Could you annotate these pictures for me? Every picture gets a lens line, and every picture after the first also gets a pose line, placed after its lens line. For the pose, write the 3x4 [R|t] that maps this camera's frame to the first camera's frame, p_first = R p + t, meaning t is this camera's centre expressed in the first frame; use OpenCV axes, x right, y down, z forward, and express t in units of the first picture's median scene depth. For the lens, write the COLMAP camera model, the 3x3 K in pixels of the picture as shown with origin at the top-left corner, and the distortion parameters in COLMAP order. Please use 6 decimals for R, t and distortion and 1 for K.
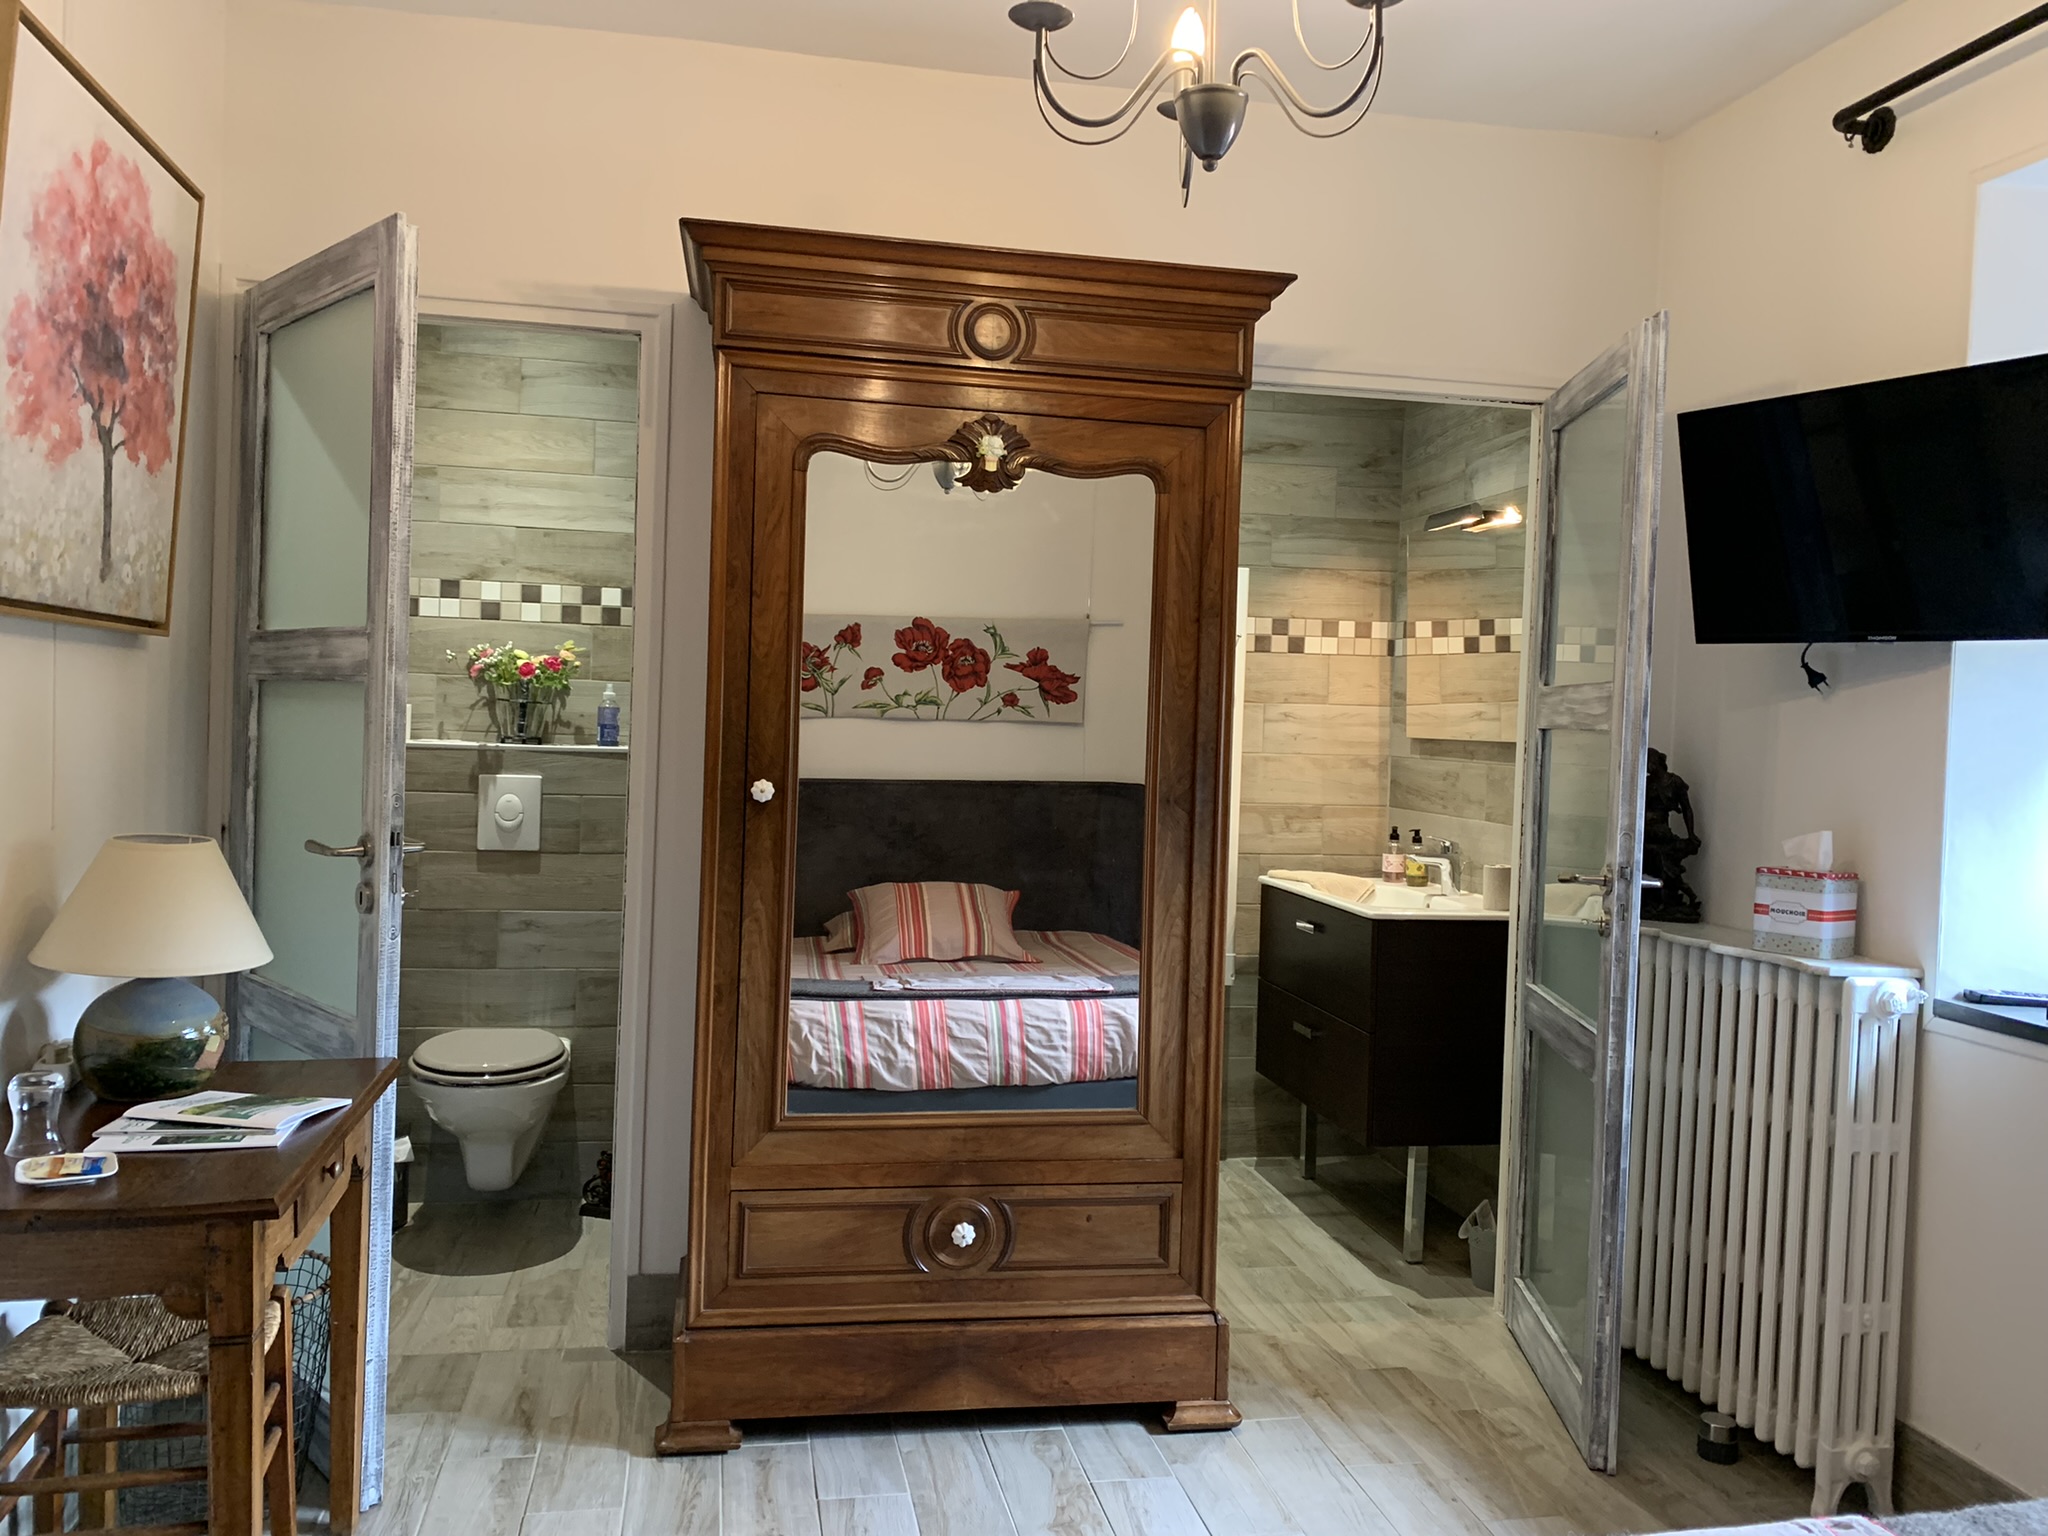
lens RADIAL K [[1617.3, 0, 1006.1], [0, 1617.3, 776.2], [0, 0, 1]] dist [0.036033, -0.036836]
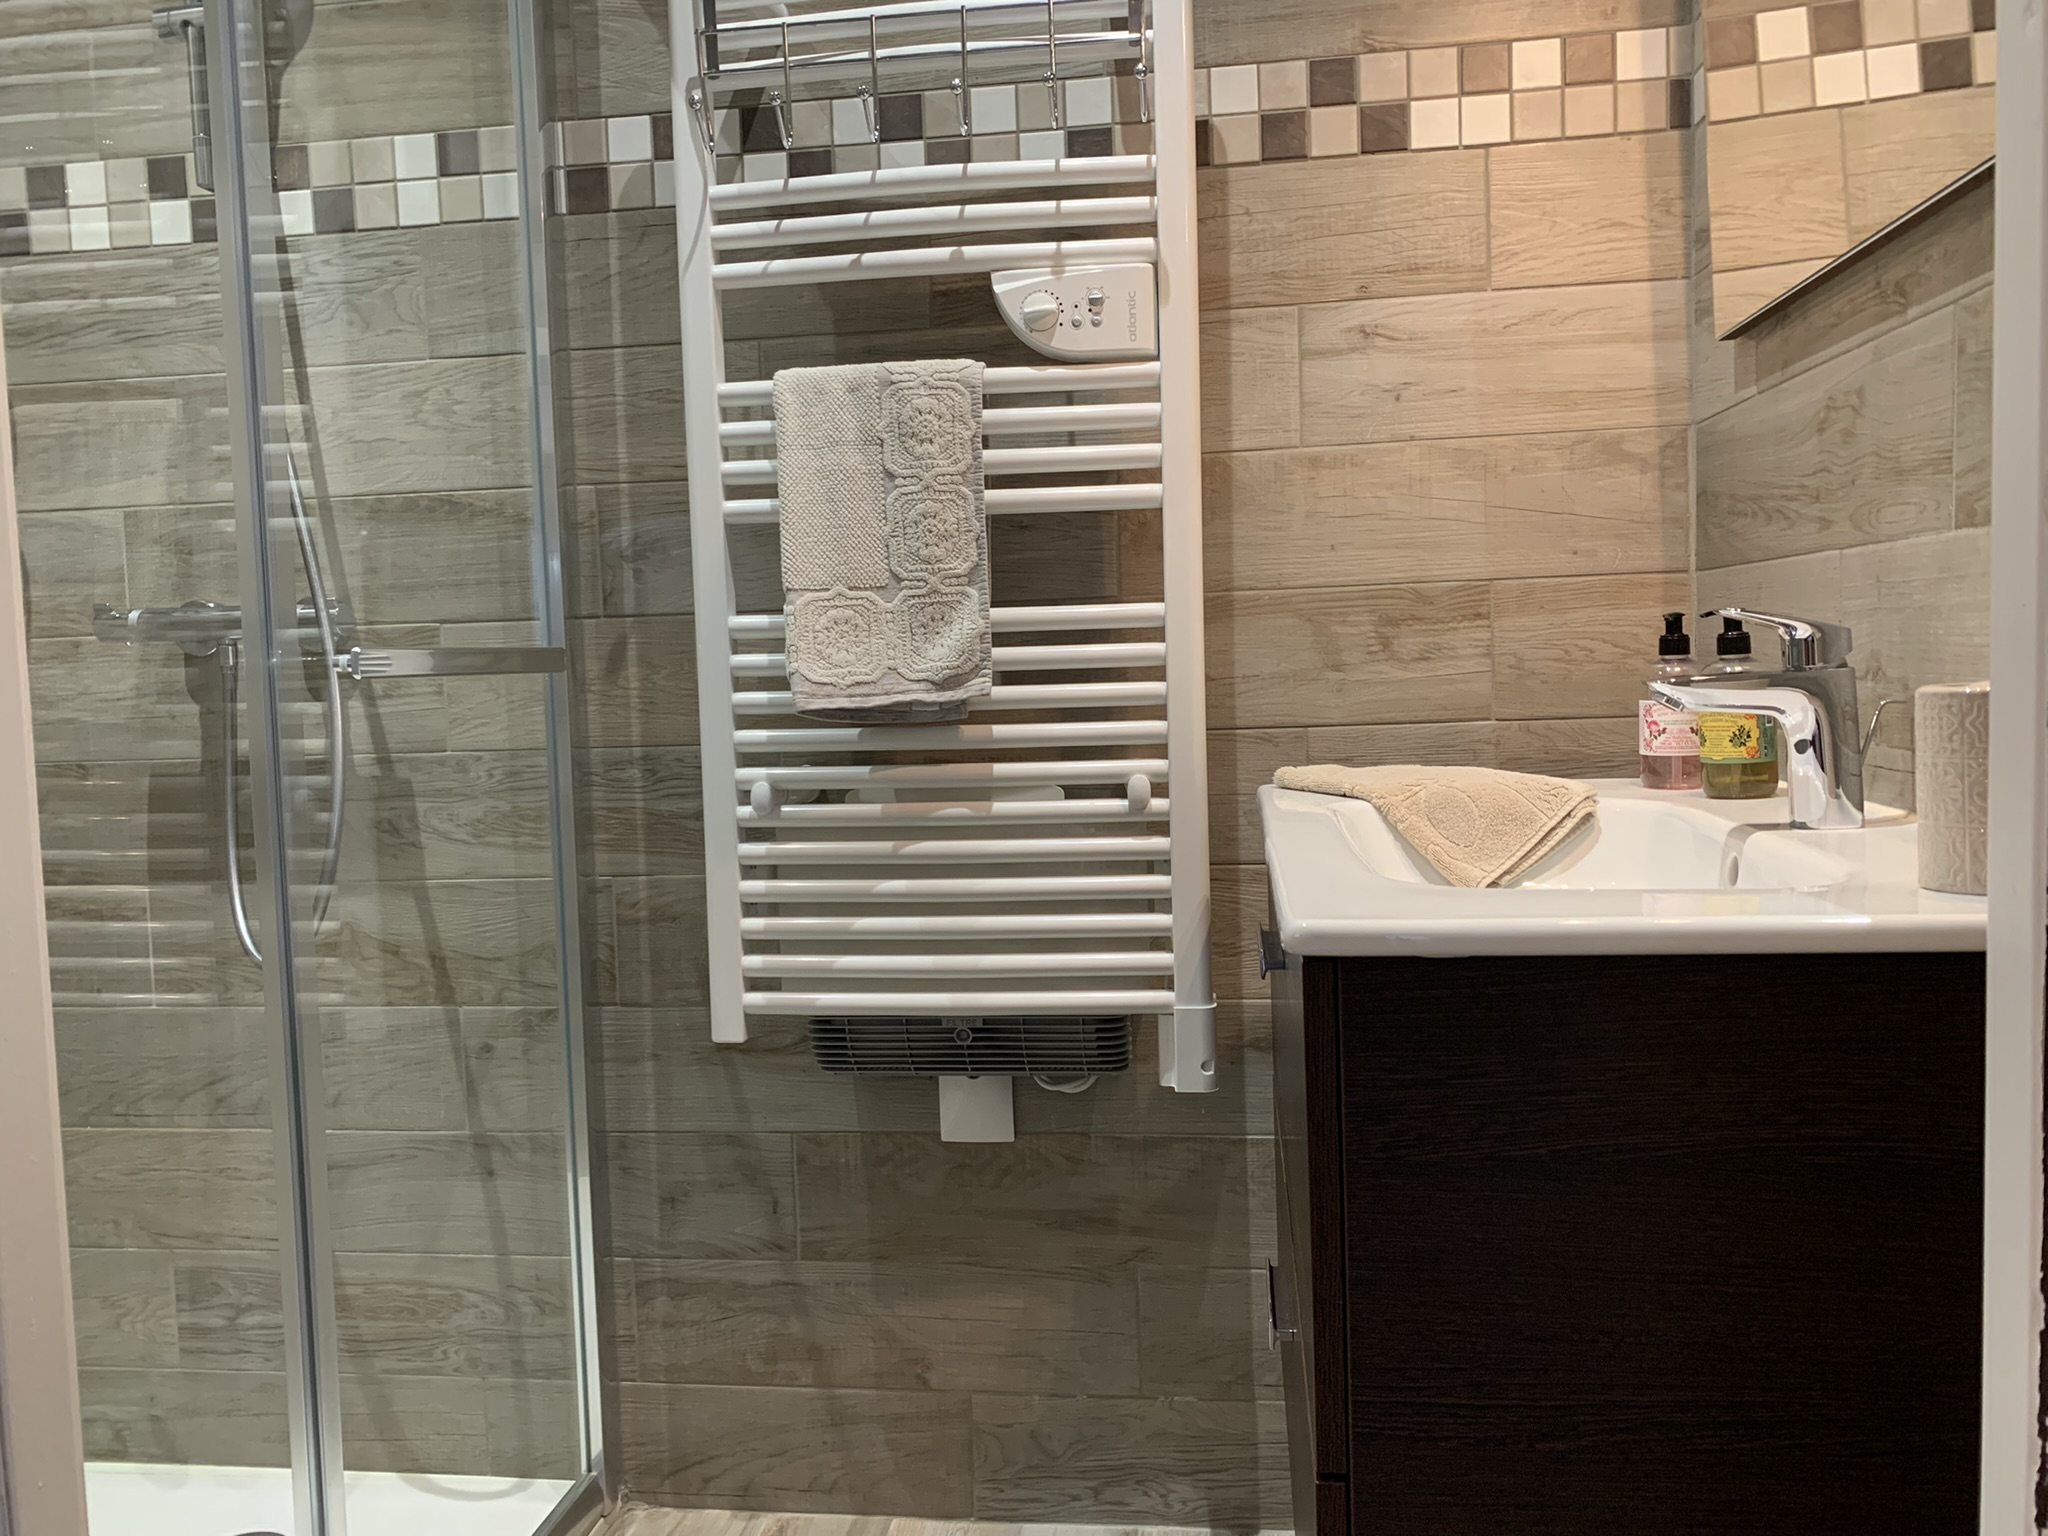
lens RADIAL K [[1617.3, 0, 1045.9], [0, 1617.3, 759.0], [0, 0, 1]] dist [0.036033, -0.036836]
pose [[0.954533, -0.045299, -0.294644, 0.206057], [0.053249, 0.998400, 0.019011, 0.045068], [0.293312, -0.033836, 0.955418, 0.632372]]
